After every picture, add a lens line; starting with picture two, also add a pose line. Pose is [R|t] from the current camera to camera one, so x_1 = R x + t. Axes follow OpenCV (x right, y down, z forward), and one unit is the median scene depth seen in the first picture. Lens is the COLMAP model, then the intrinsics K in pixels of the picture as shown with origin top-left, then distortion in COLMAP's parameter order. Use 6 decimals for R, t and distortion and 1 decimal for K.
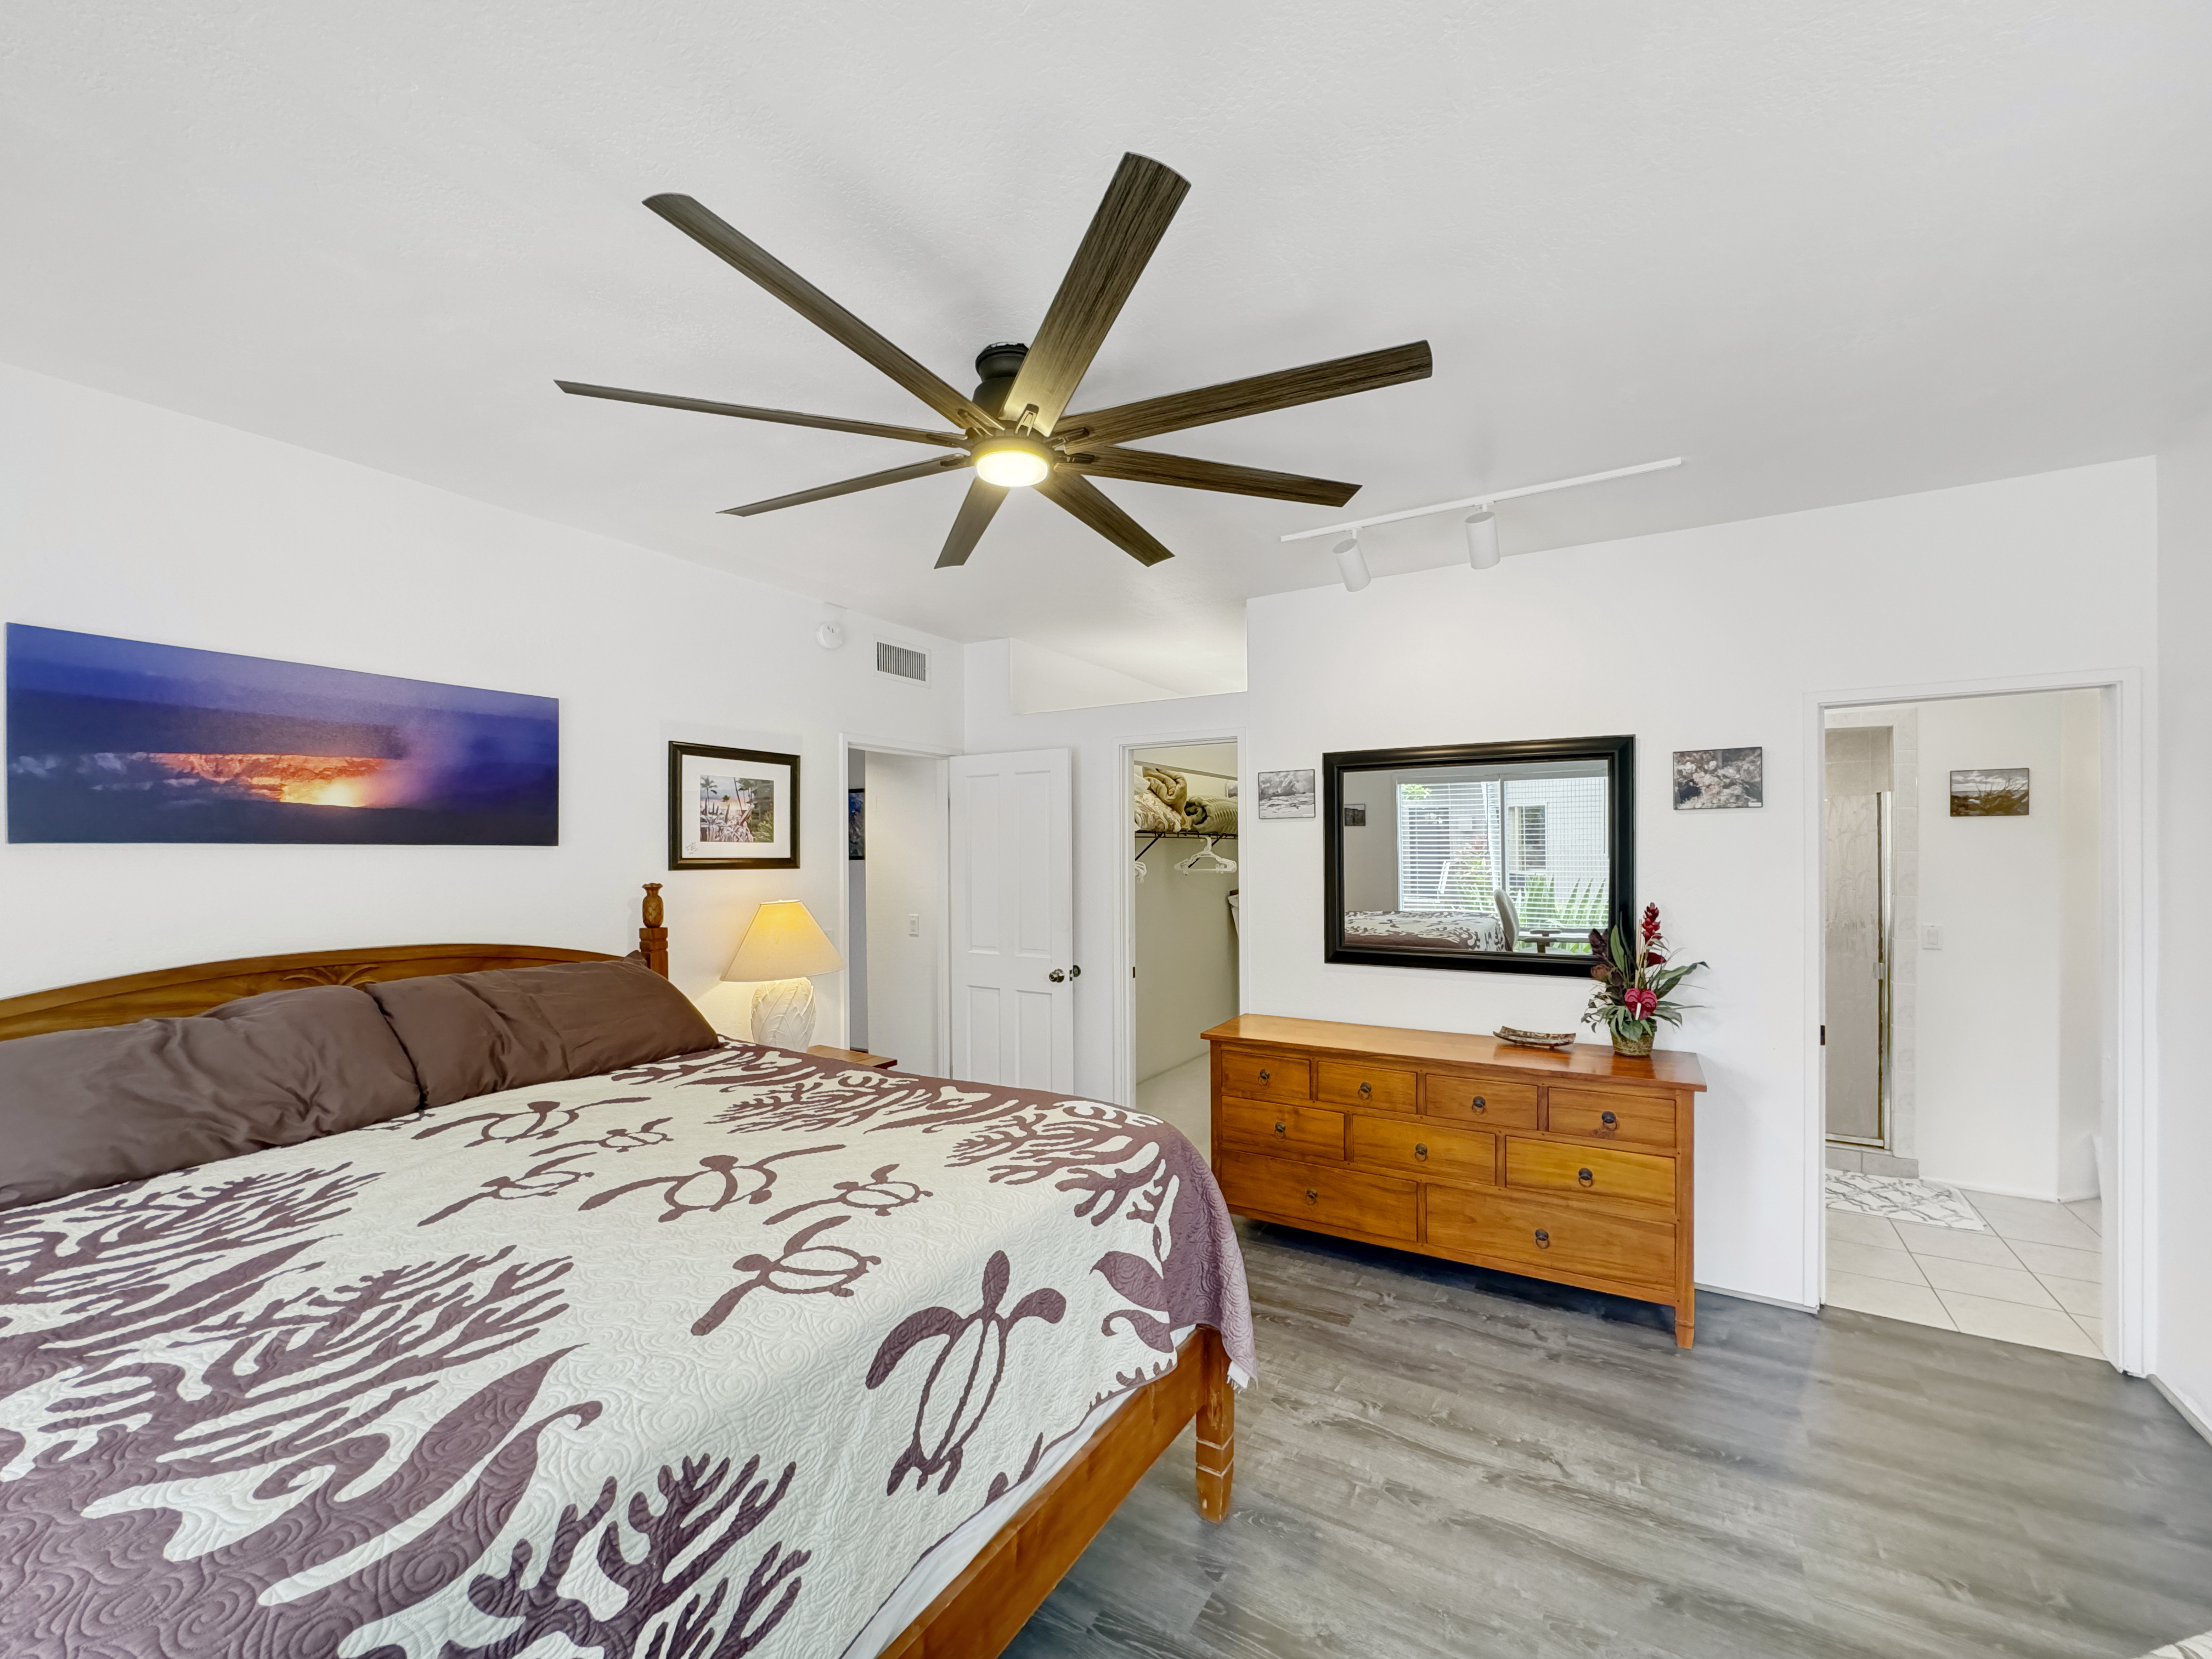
lens RADIAL K [[899.4, 0, 1104.4], [0, 899.4, 857.6], [0, 0, 1]] dist [-0.001247, -0.000107]
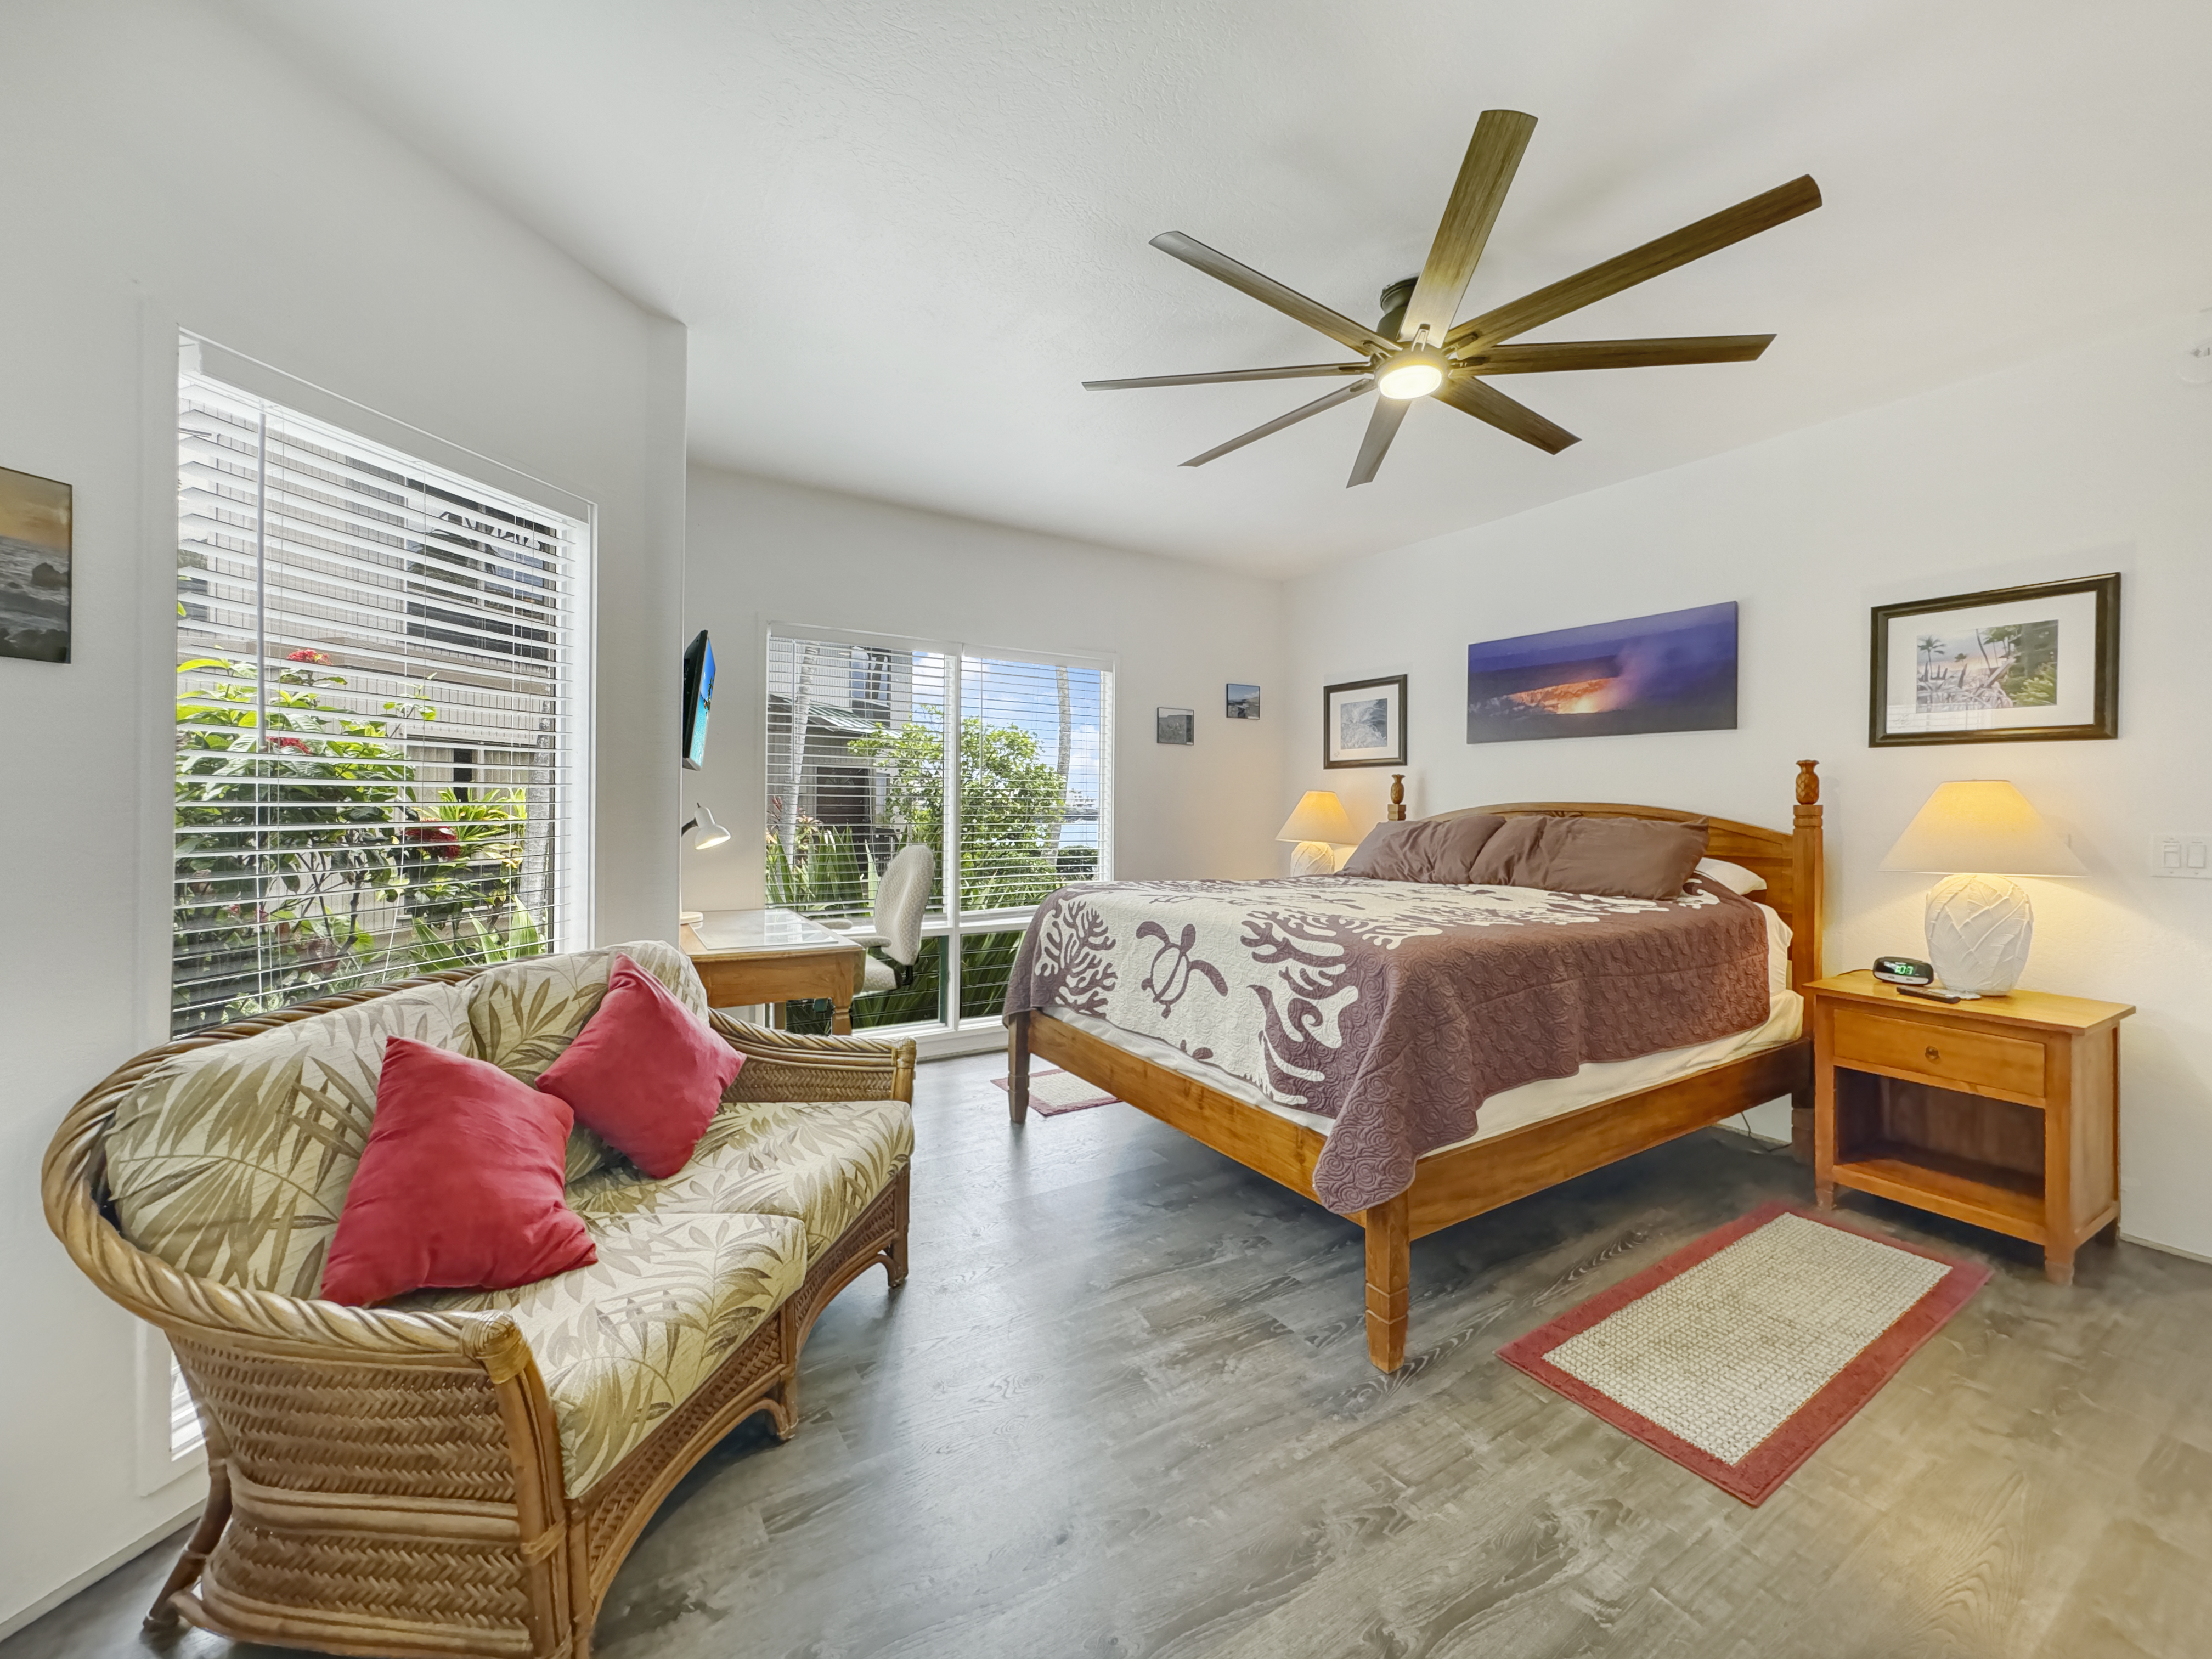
lens RADIAL K [[895.4, 0, 1115.7], [0, 895.4, 813.4], [0, 0, 1]] dist [-0.001125, 0.000015]
pose [[-0.438091, 0.009472, -0.898881, 1.211824], [-0.013464, 0.999763, 0.017097, 0.135677], [0.898830, 0.019593, -0.437859, 1.254594]]
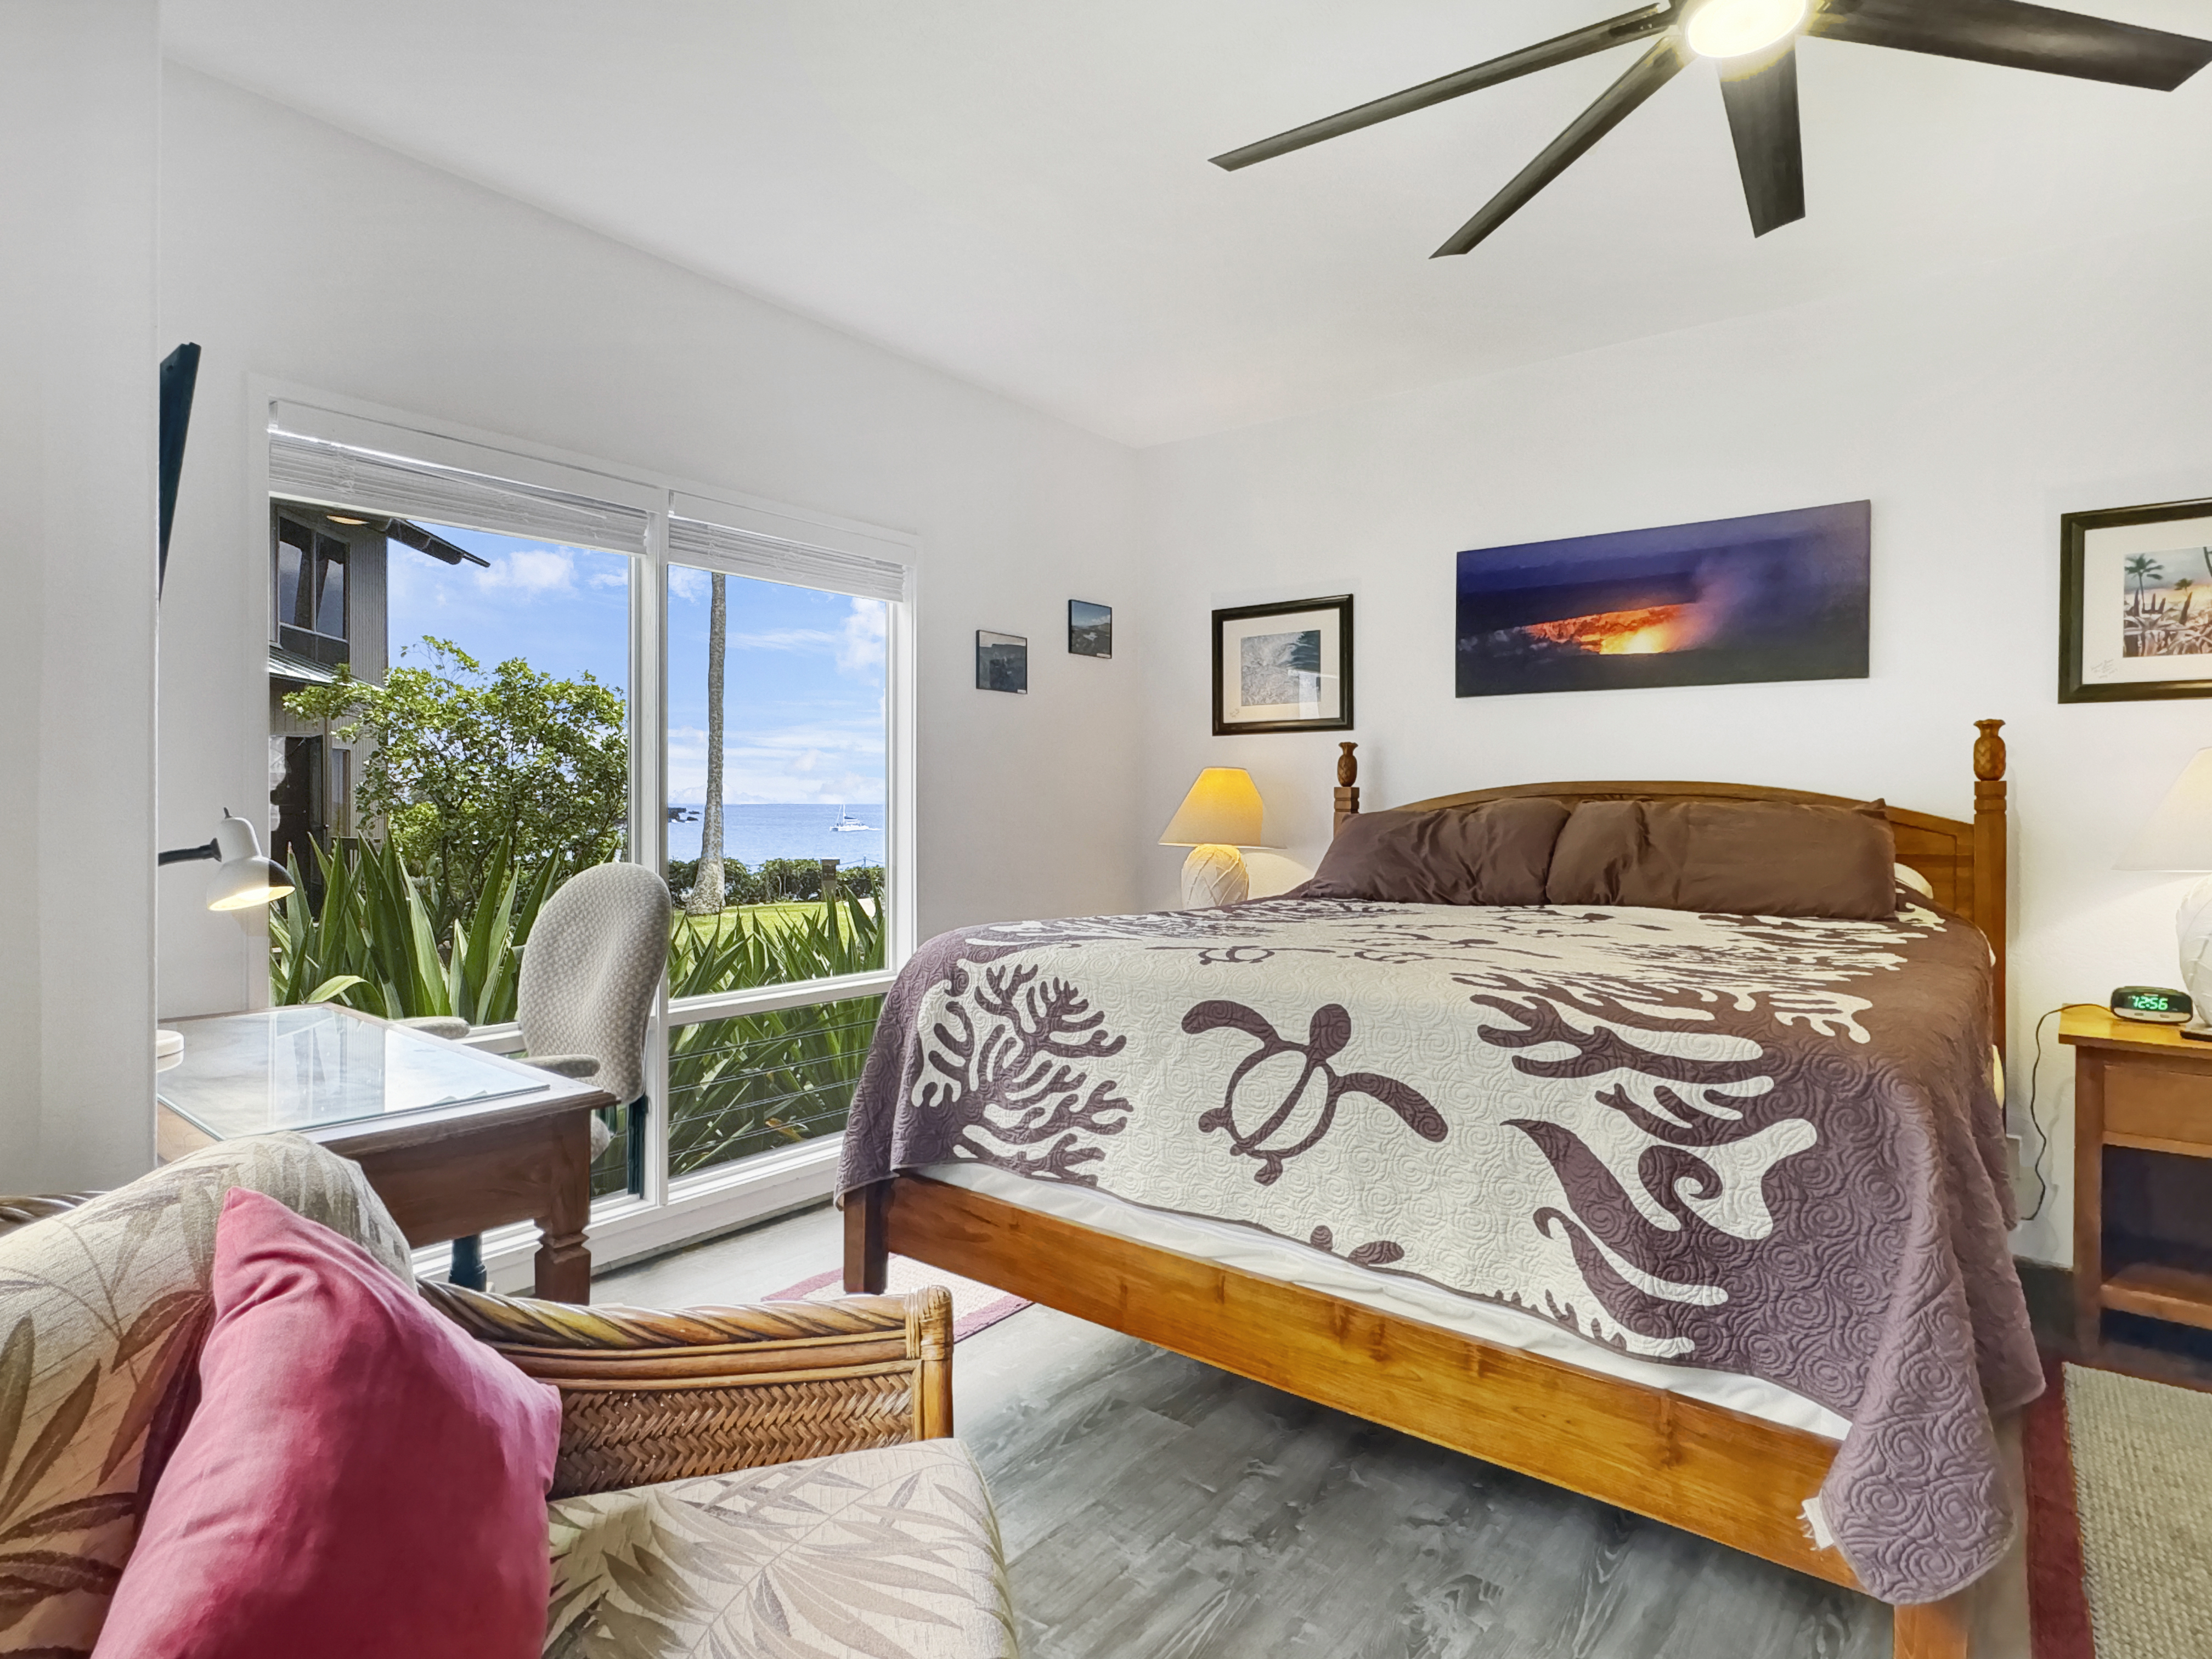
lens RADIAL K [[1189.5, 0, 1099.4], [0, 1189.5, 812.8], [0, 0, 1]] dist [-0.003691, -0.000271]
pose [[-0.117580, 0.013914, -0.992966, 0.891469], [-0.009825, 0.999837, 0.015174, 0.161587], [0.993015, 0.011540, -0.117424, 0.674053]]
